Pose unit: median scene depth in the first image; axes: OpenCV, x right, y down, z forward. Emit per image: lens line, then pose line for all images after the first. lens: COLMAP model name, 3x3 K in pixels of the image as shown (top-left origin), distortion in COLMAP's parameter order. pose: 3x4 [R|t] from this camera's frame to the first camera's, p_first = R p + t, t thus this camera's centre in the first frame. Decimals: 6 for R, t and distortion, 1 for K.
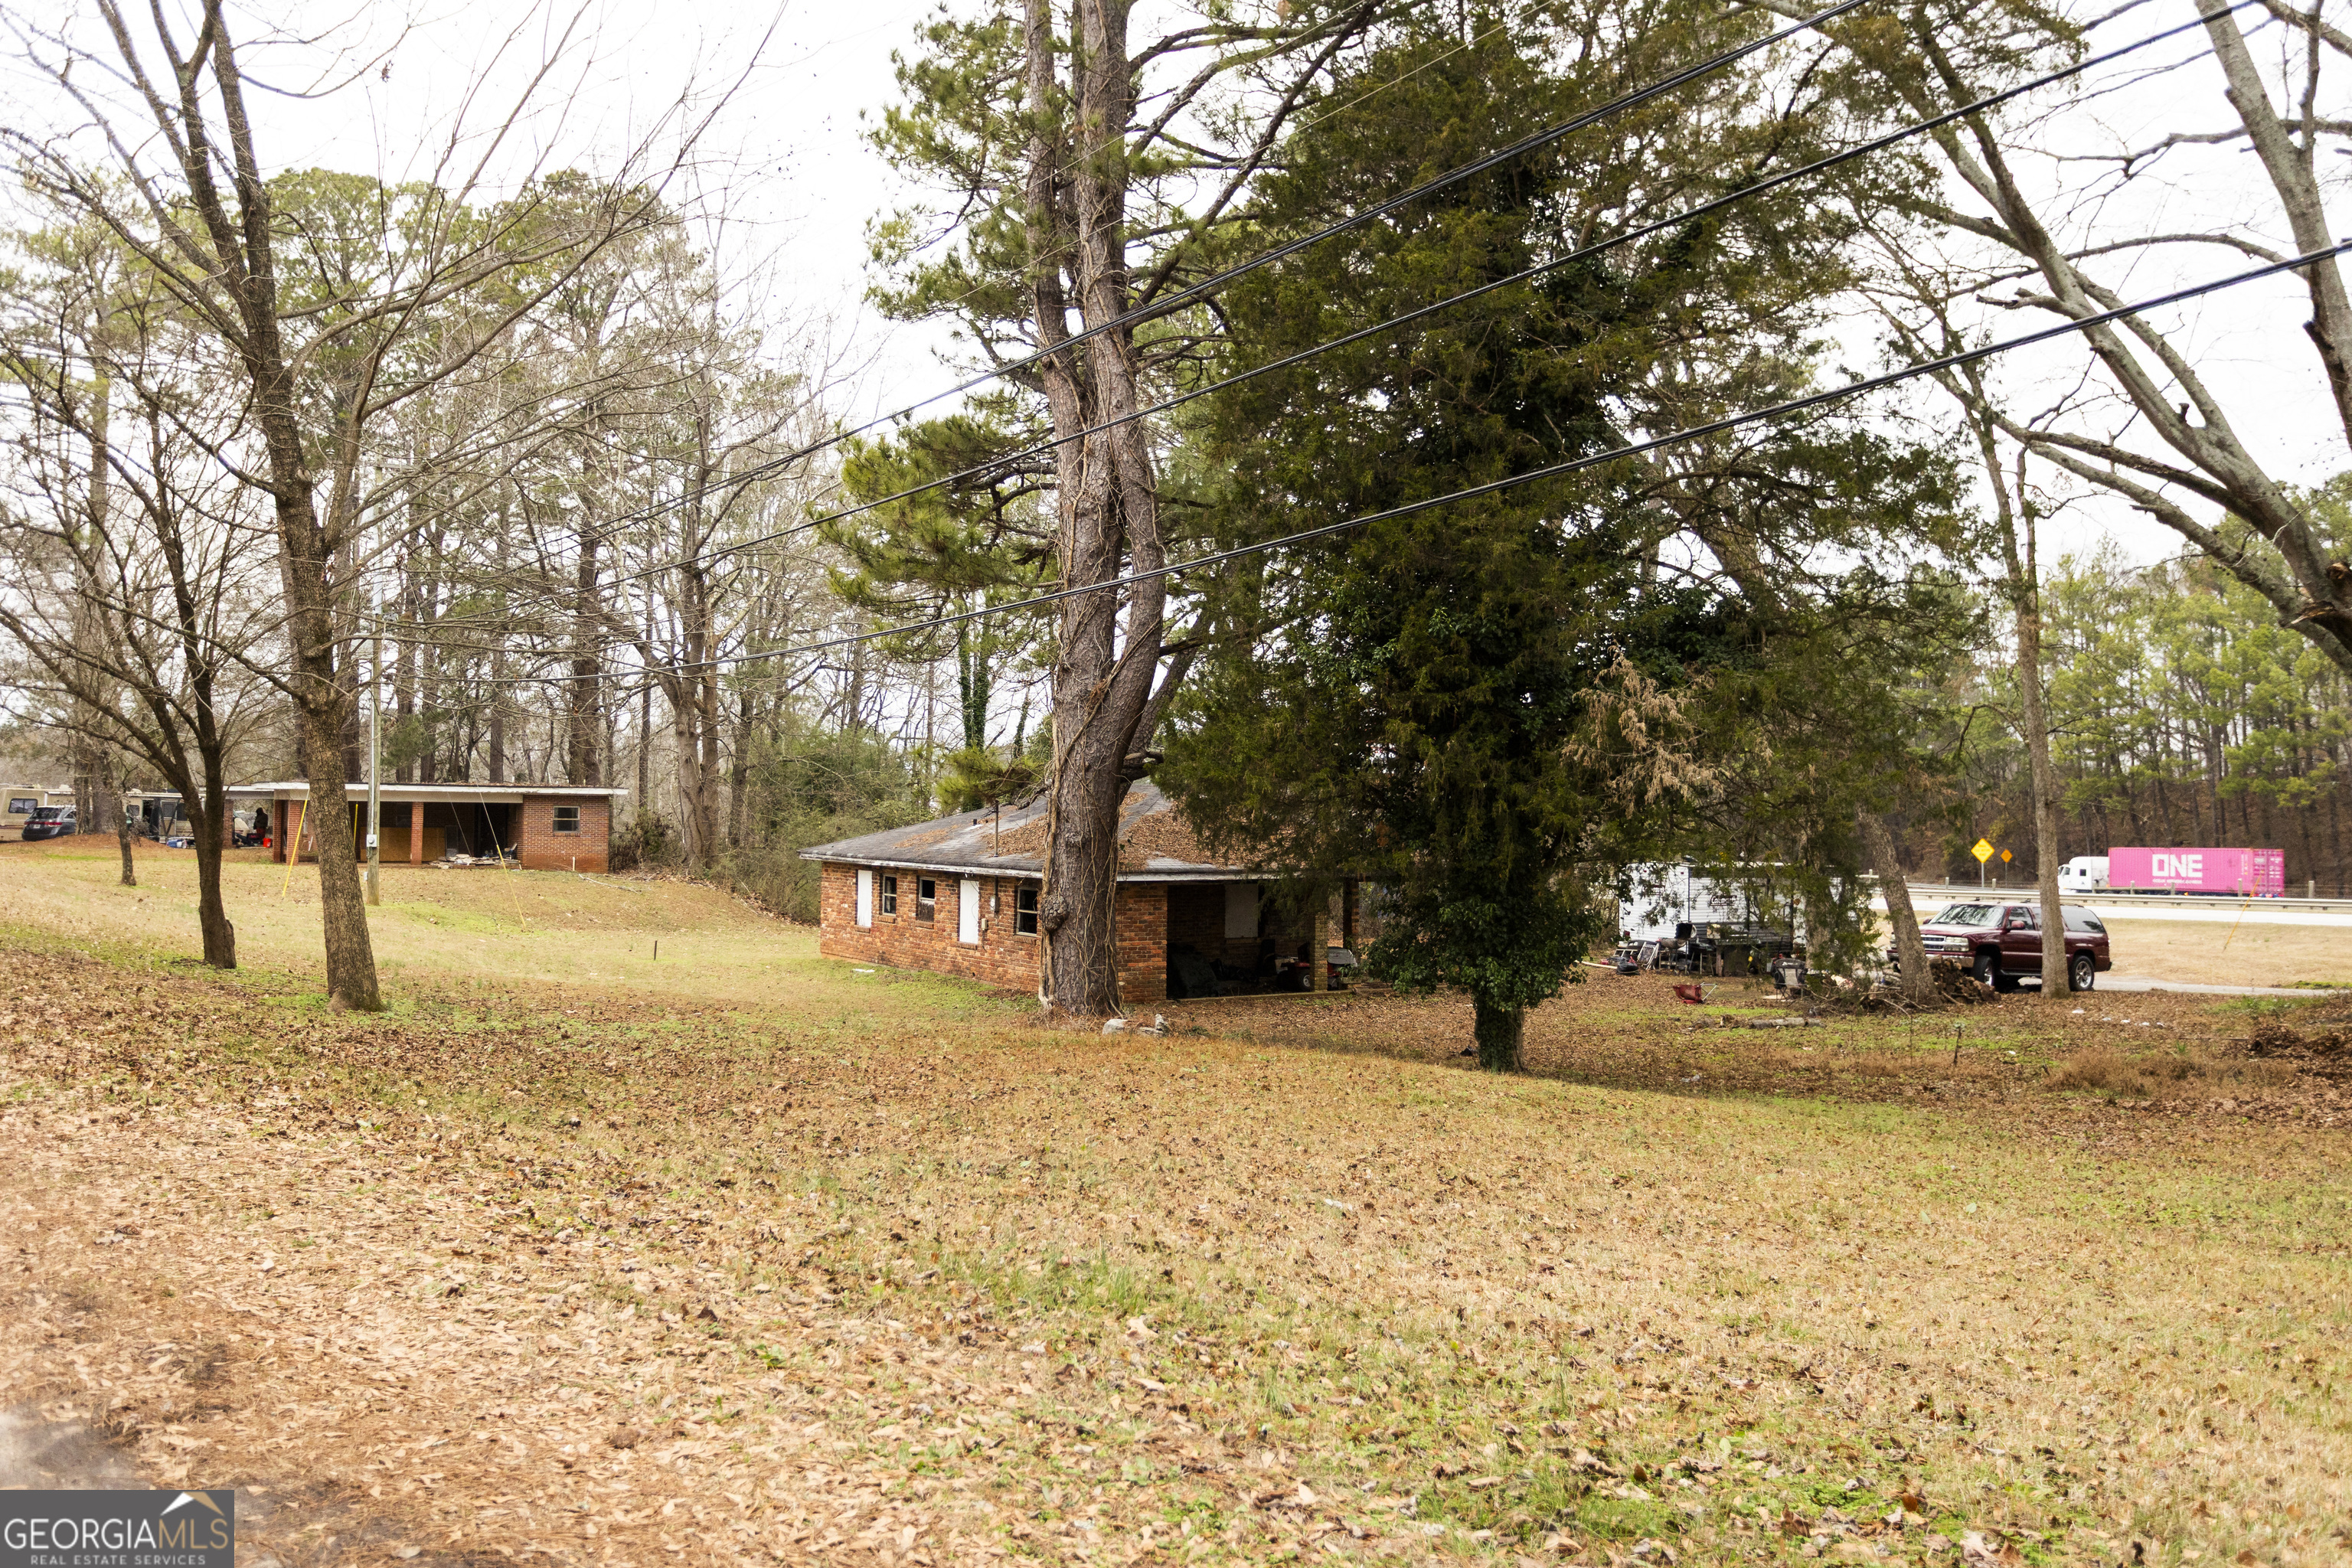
lens RADIAL K [[1766.1, 0, 1175.1], [0, 1766.1, 767.1], [0, 0, 1]] dist [-0.009554, -0.005350]
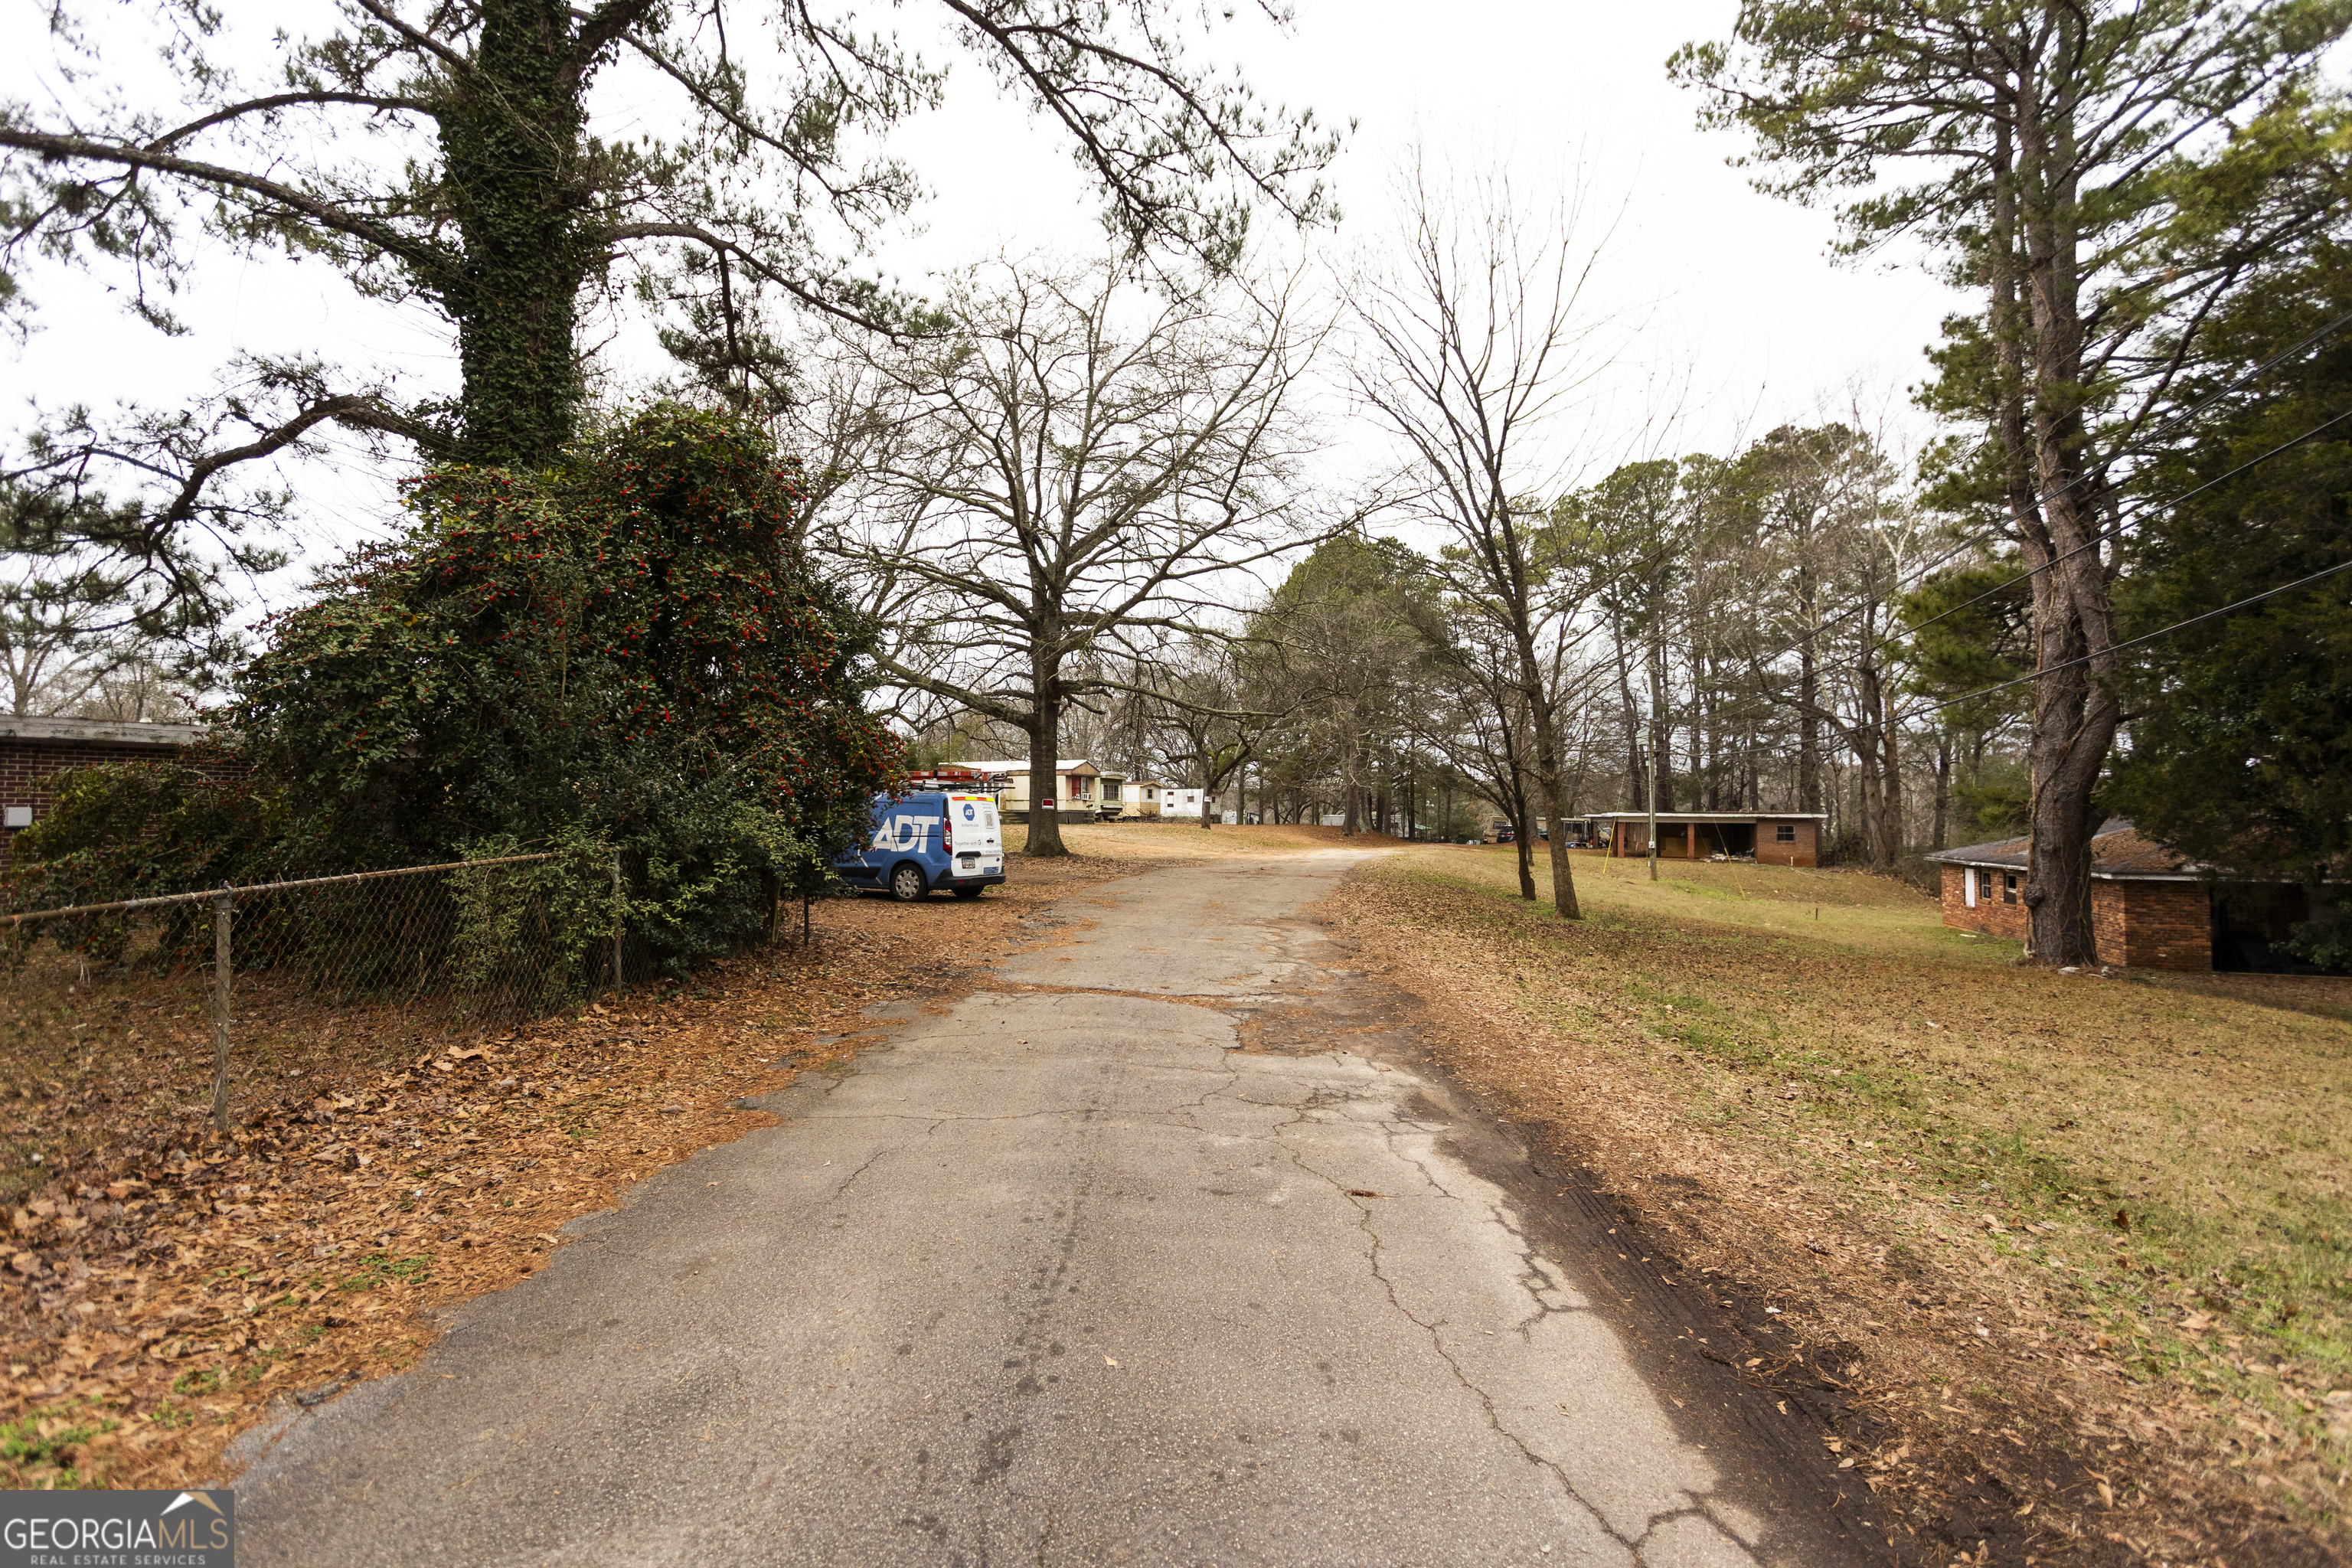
lens RADIAL K [[1103.7, 0, 1154.7], [0, 1103.7, 770.3], [0, 0, 1]] dist [0.001842, 0.000412]
pose [[0.621550, -0.040227, -0.782341, 0.158879], [0.018923, 0.999160, -0.036341, -0.004006], [0.783146, 0.007783, 0.621789, -0.142634]]
